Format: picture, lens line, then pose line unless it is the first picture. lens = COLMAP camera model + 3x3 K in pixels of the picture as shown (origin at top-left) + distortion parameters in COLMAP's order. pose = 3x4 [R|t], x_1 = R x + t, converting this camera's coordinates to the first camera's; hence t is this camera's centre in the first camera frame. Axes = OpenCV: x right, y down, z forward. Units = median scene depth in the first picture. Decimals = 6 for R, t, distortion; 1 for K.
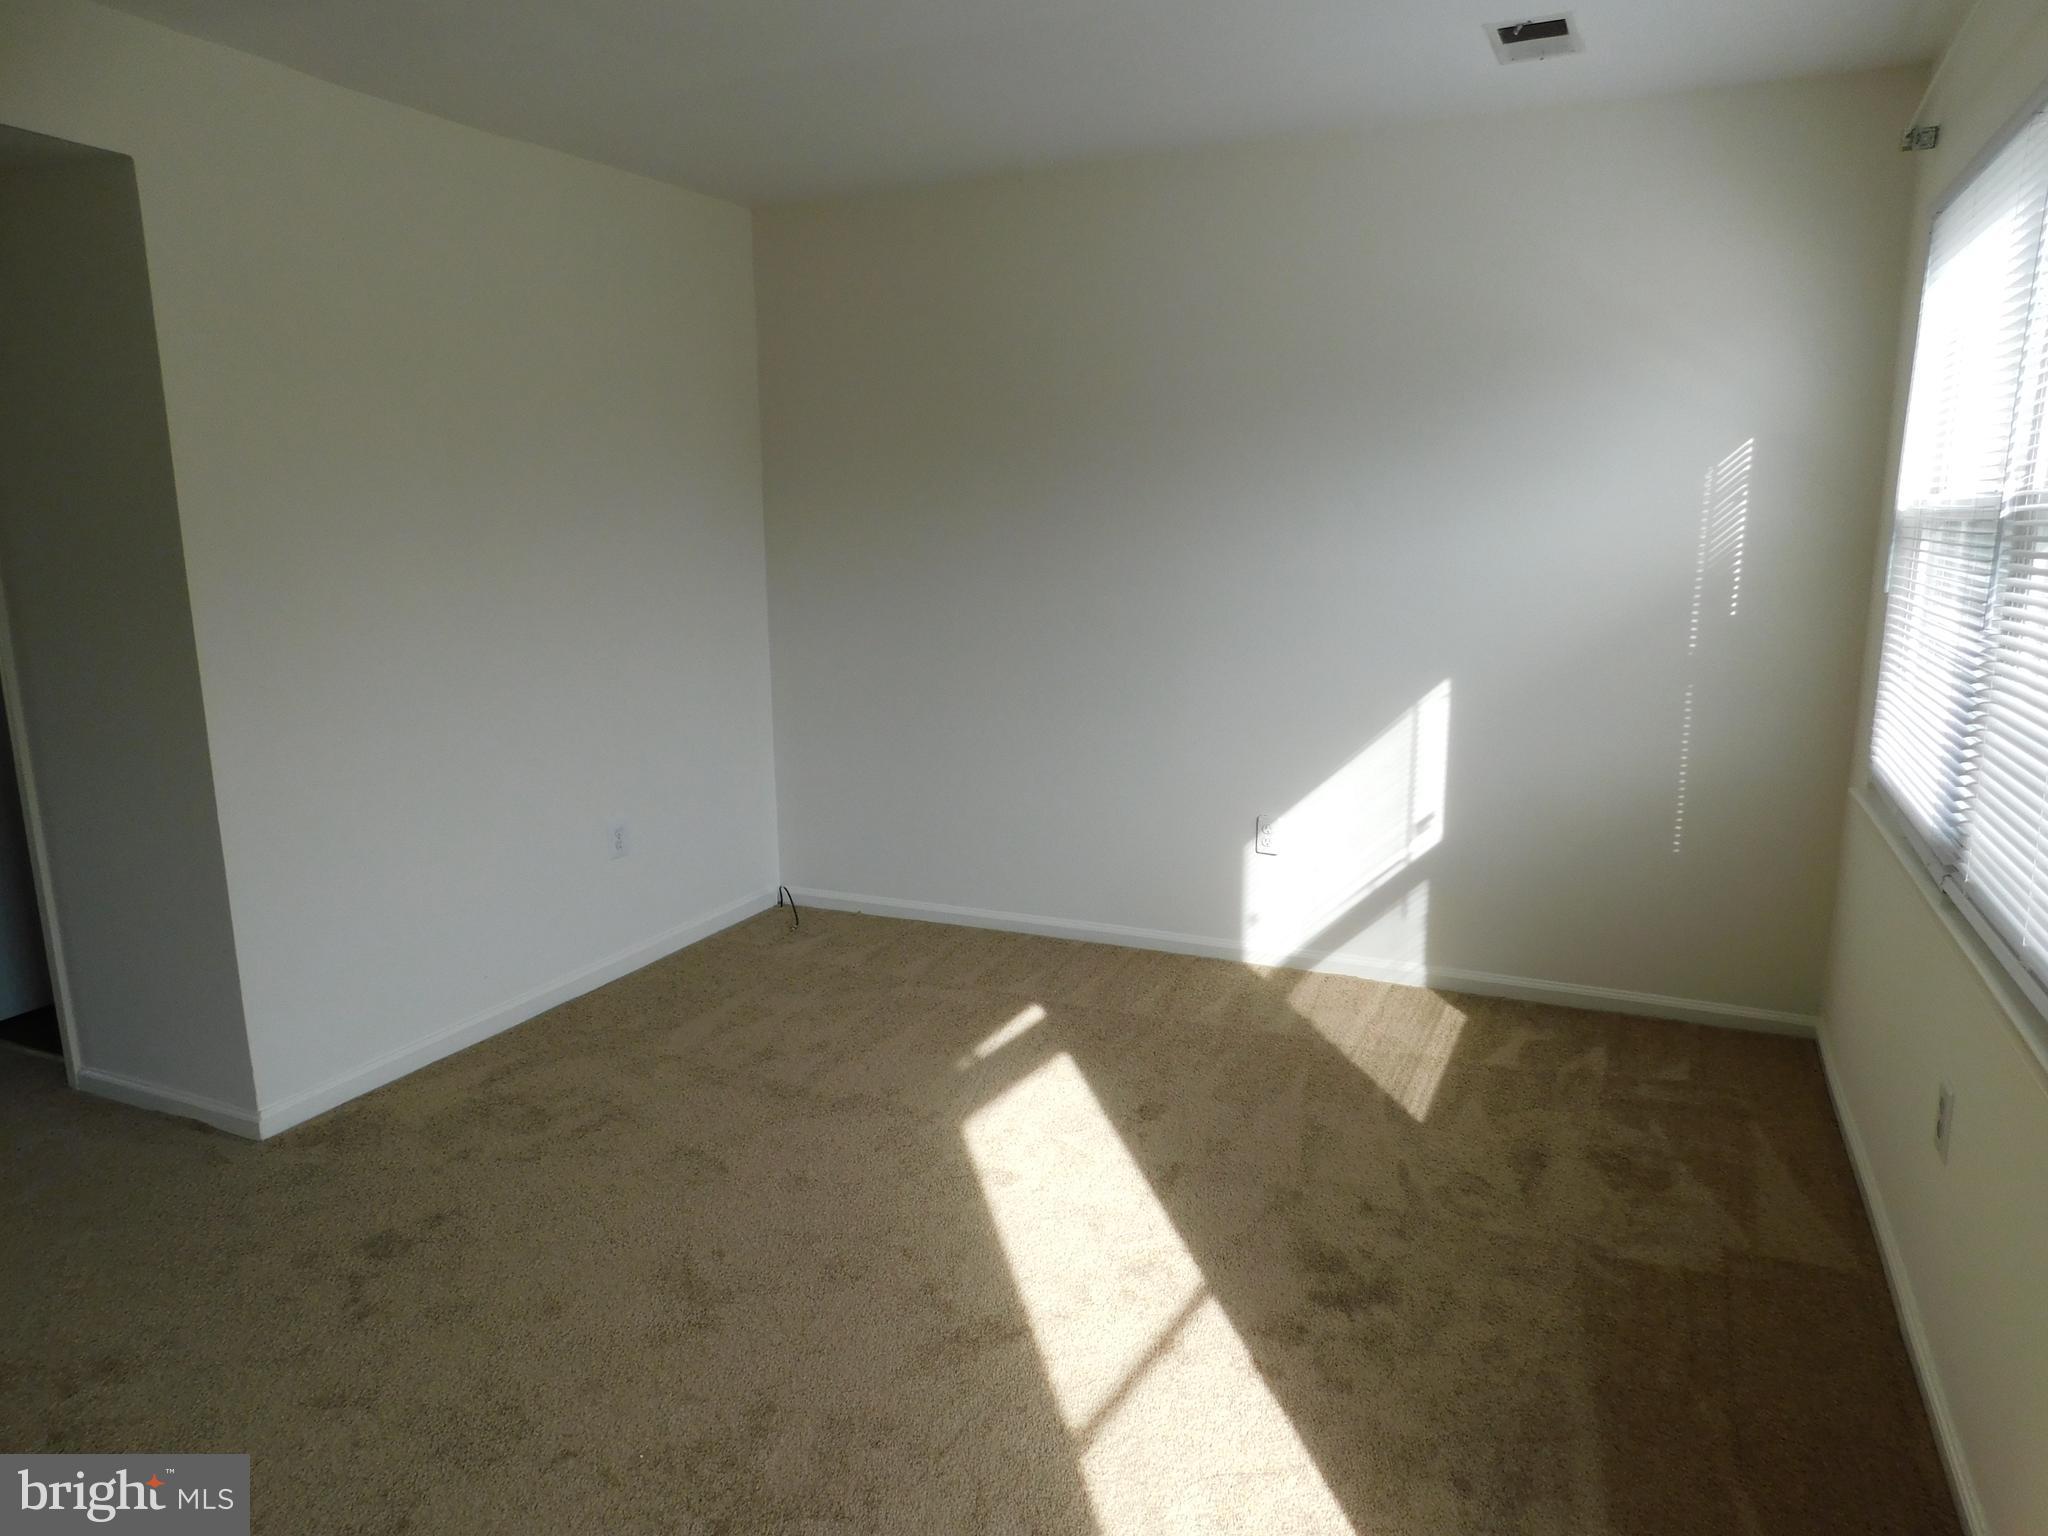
lens RADIAL K [[1388.7, 0, 1024.0], [0, 1388.7, 768.0], [0, 0, 1]] dist [-0.068083, 0.068330]
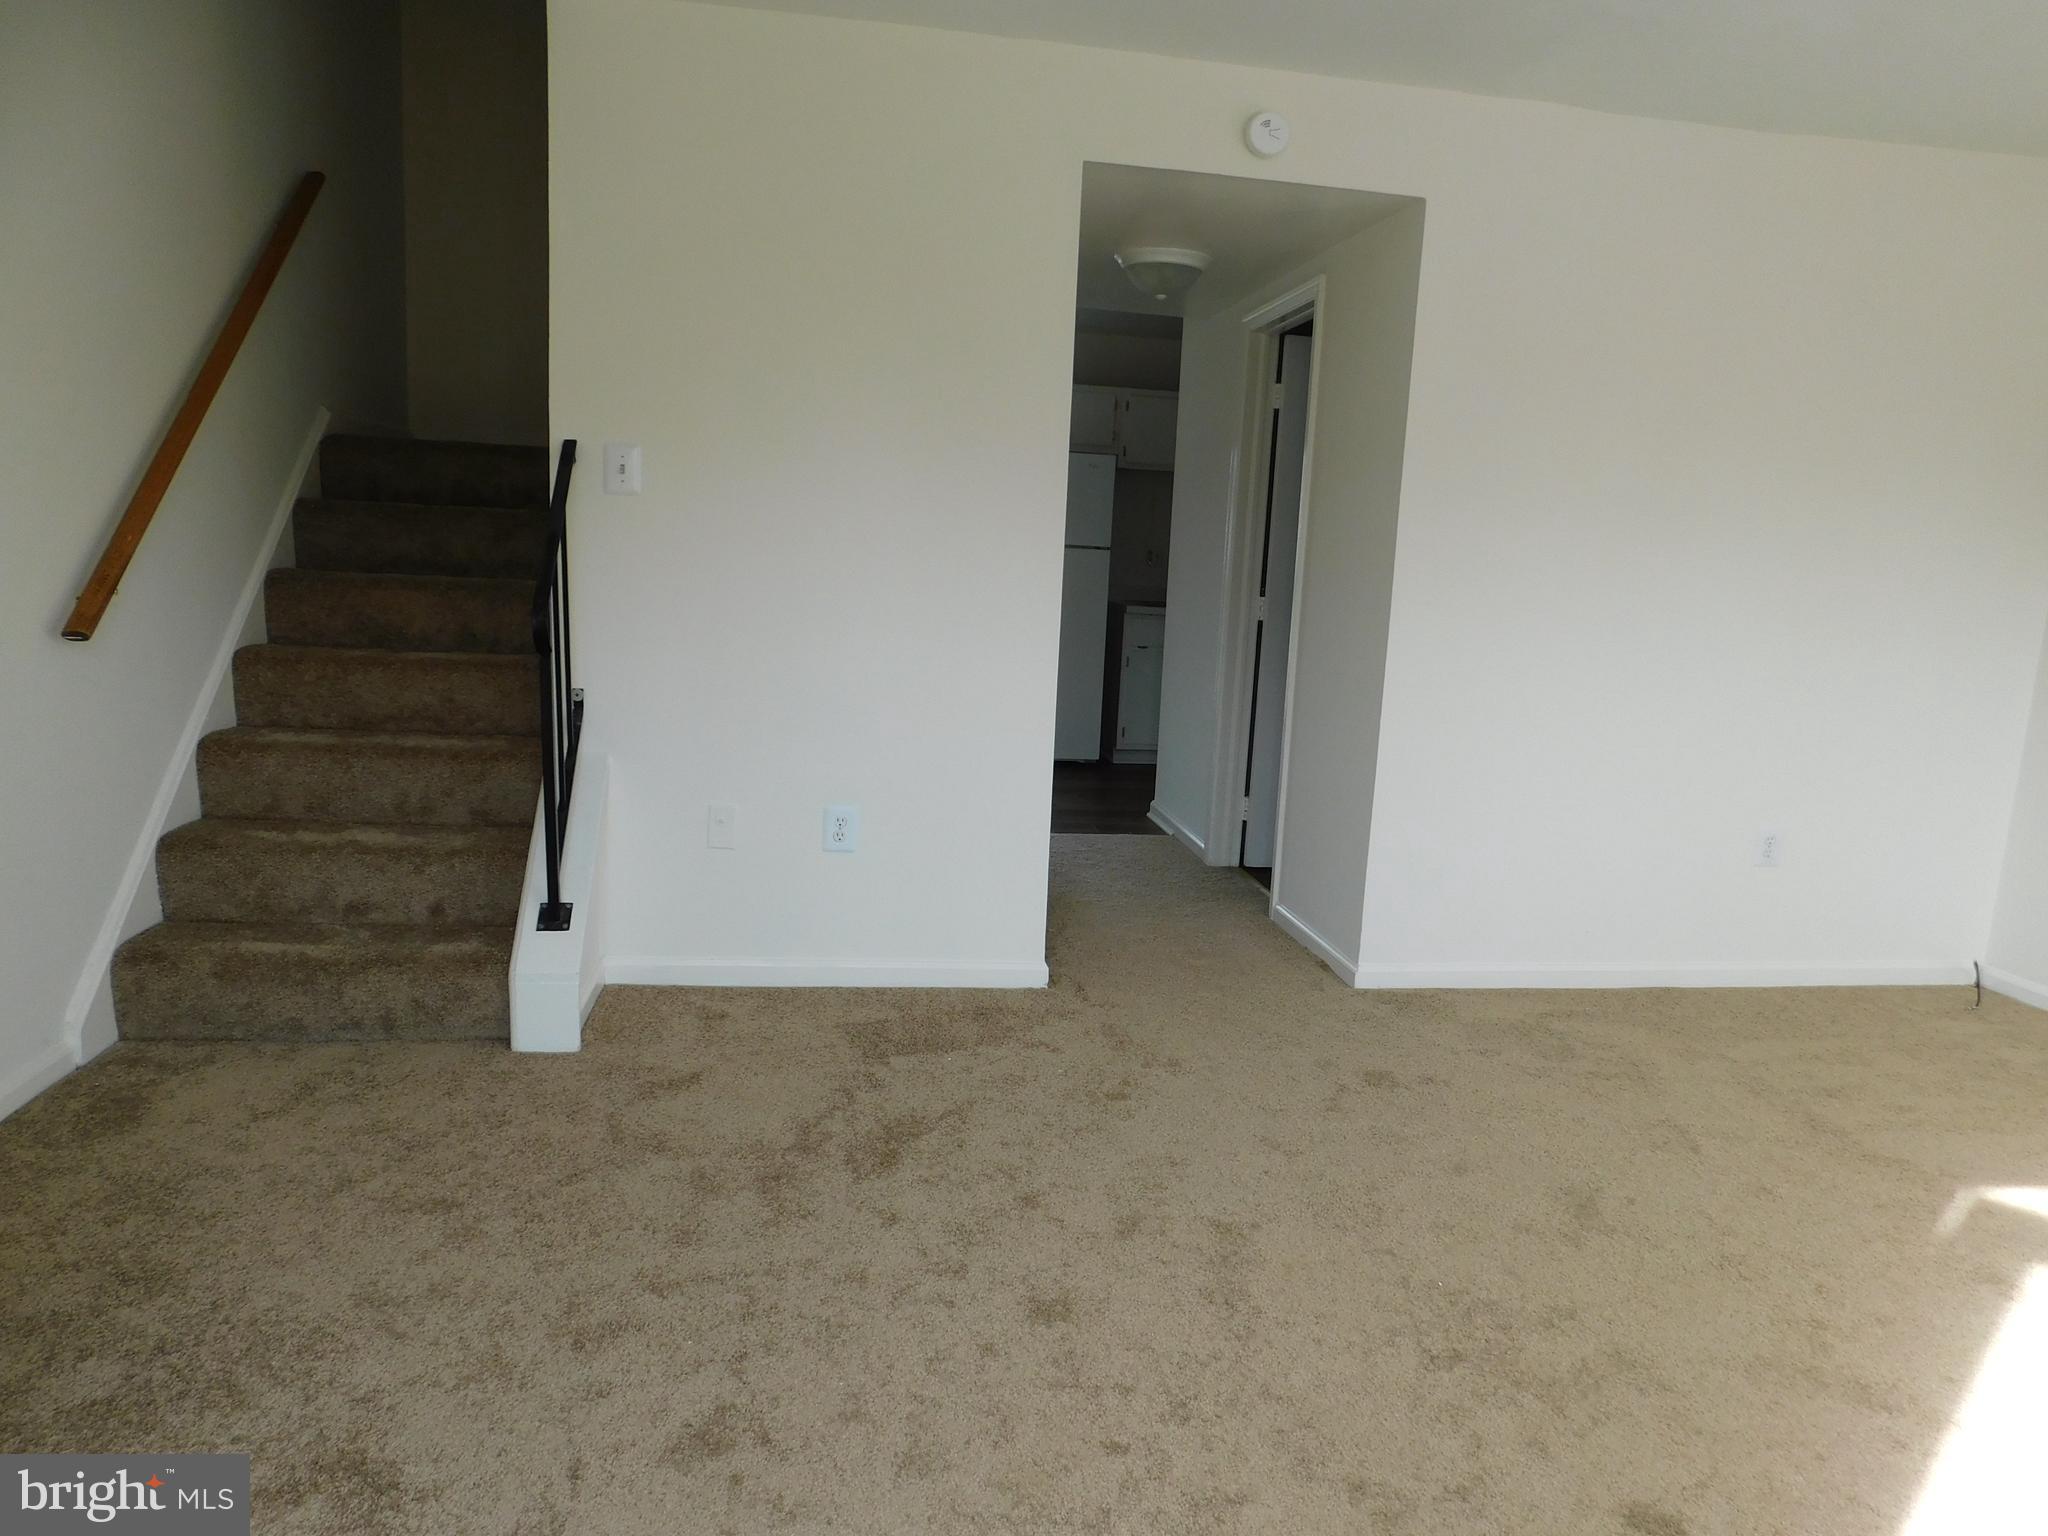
lens RADIAL K [[1388.7, 0, 1024.0], [0, 1388.7, 768.0], [0, 0, 1]] dist [-0.068083, 0.068330]
pose [[0.557862, 0.178696, -0.810468, 0.232603], [-0.222527, 0.972994, 0.061360, 0.068136], [0.799545, 0.146120, 0.582561, 0.015652]]
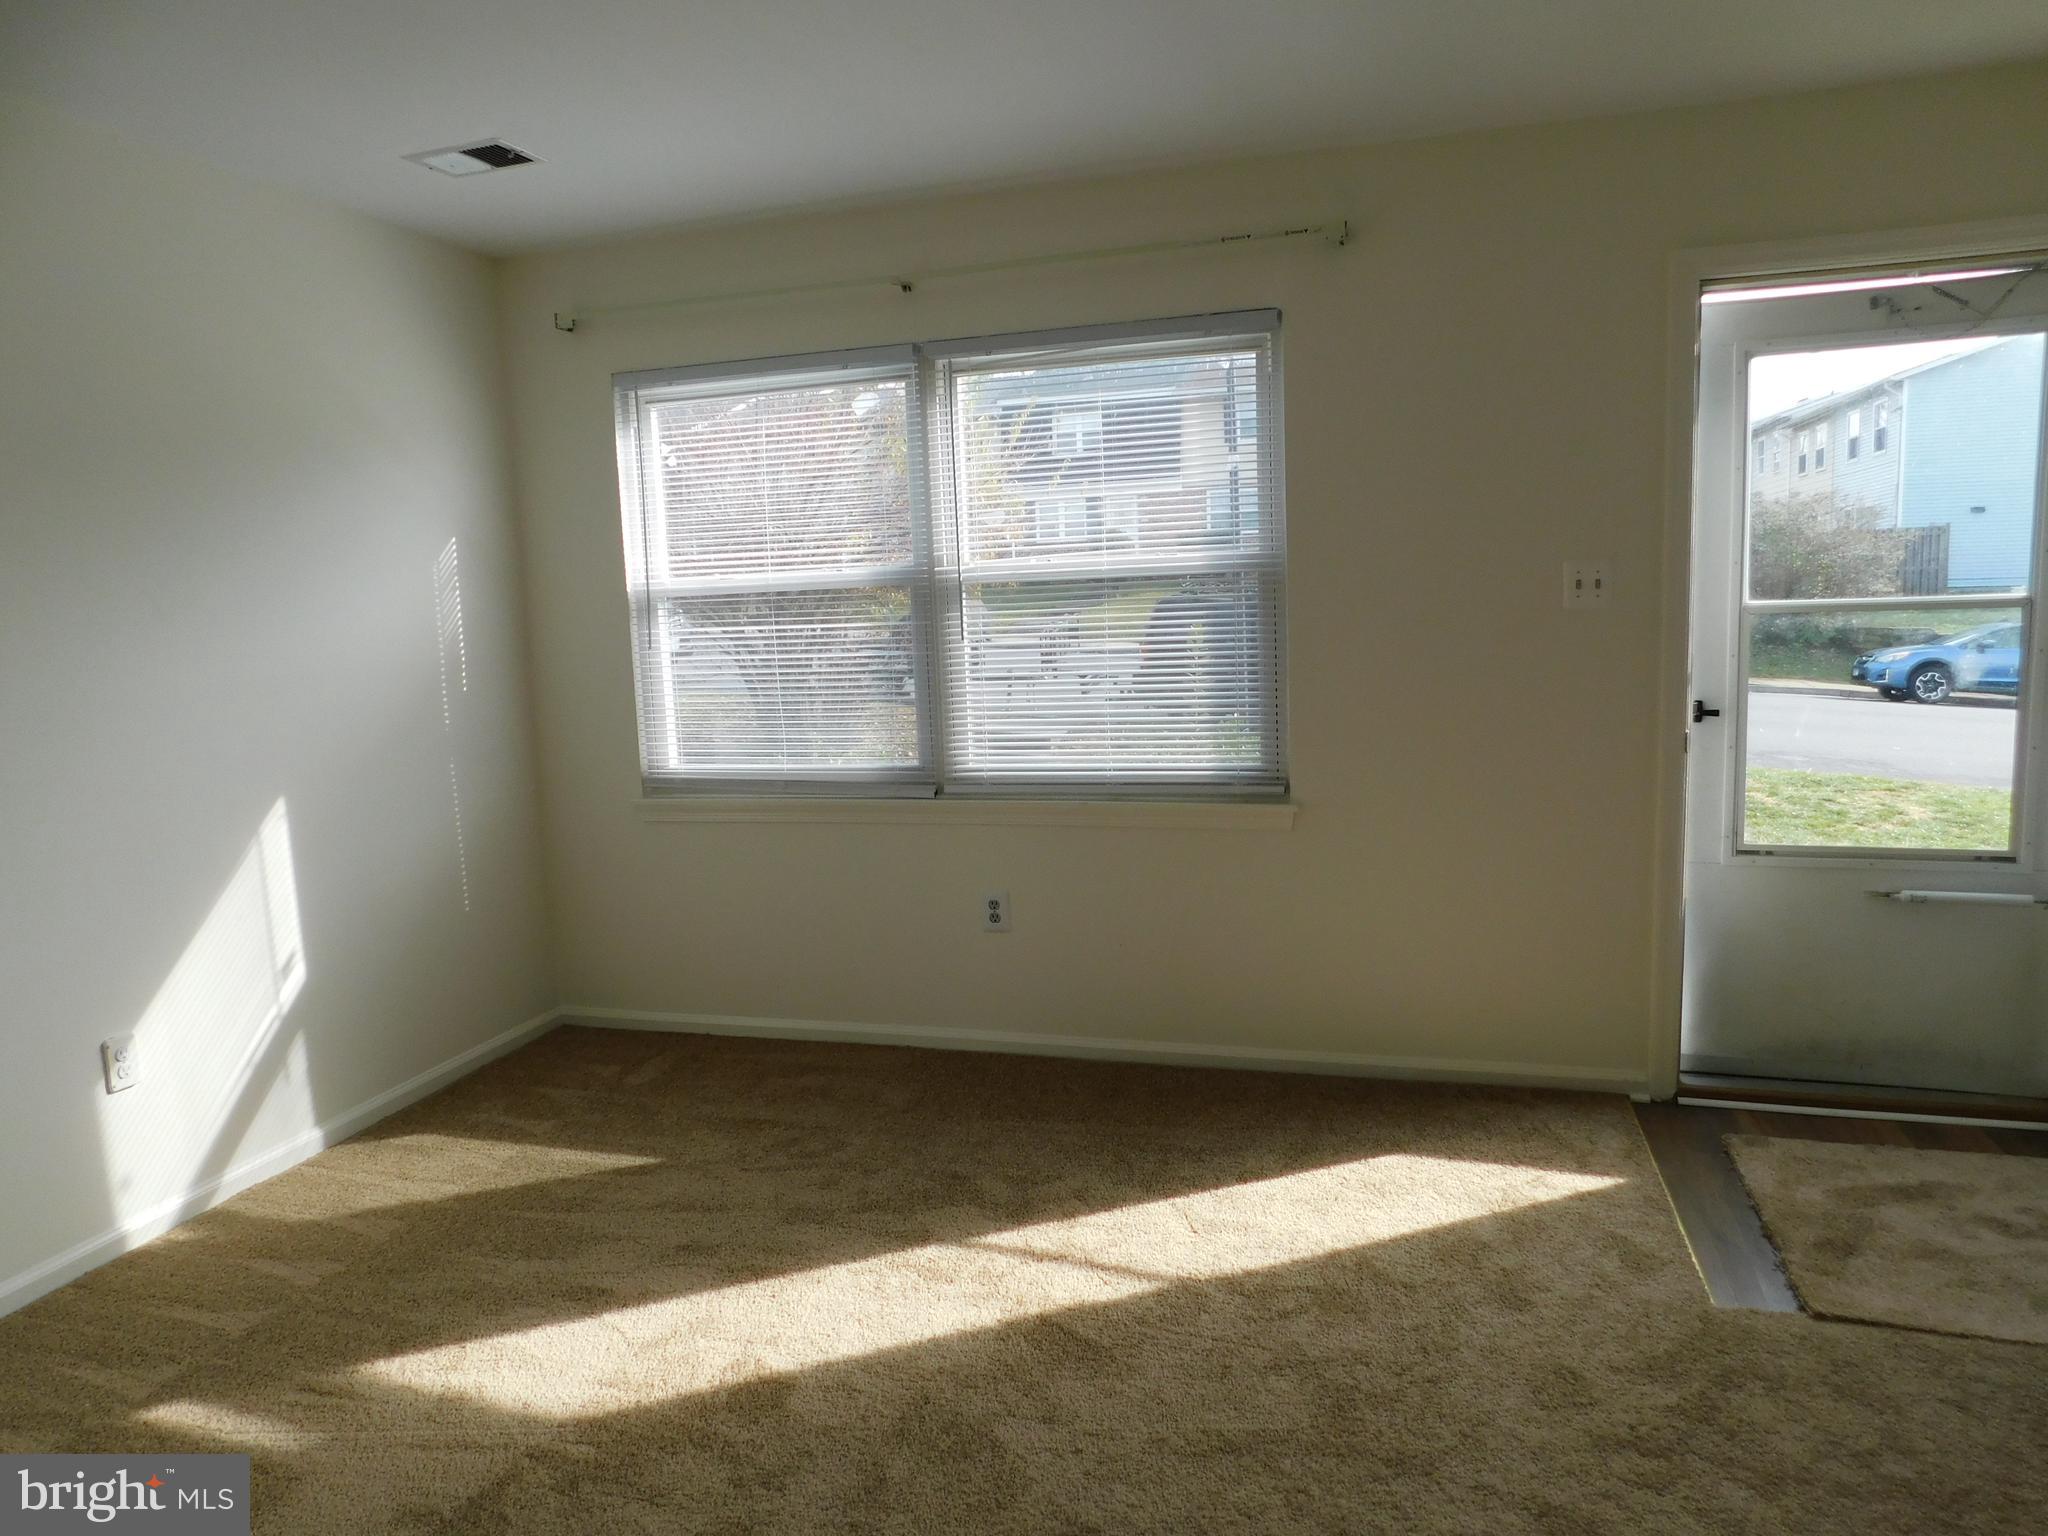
lens RADIAL K [[1388.7, 0, 1024.0], [0, 1388.7, 768.0], [0, 0, 1]] dist [-0.068083, 0.068330]
pose [[-0.148416, -0.111941, 0.982569, -0.676369], [0.235111, 0.961091, 0.145007, -0.106642], [-0.960570, 0.252534, -0.116322, 0.705512]]
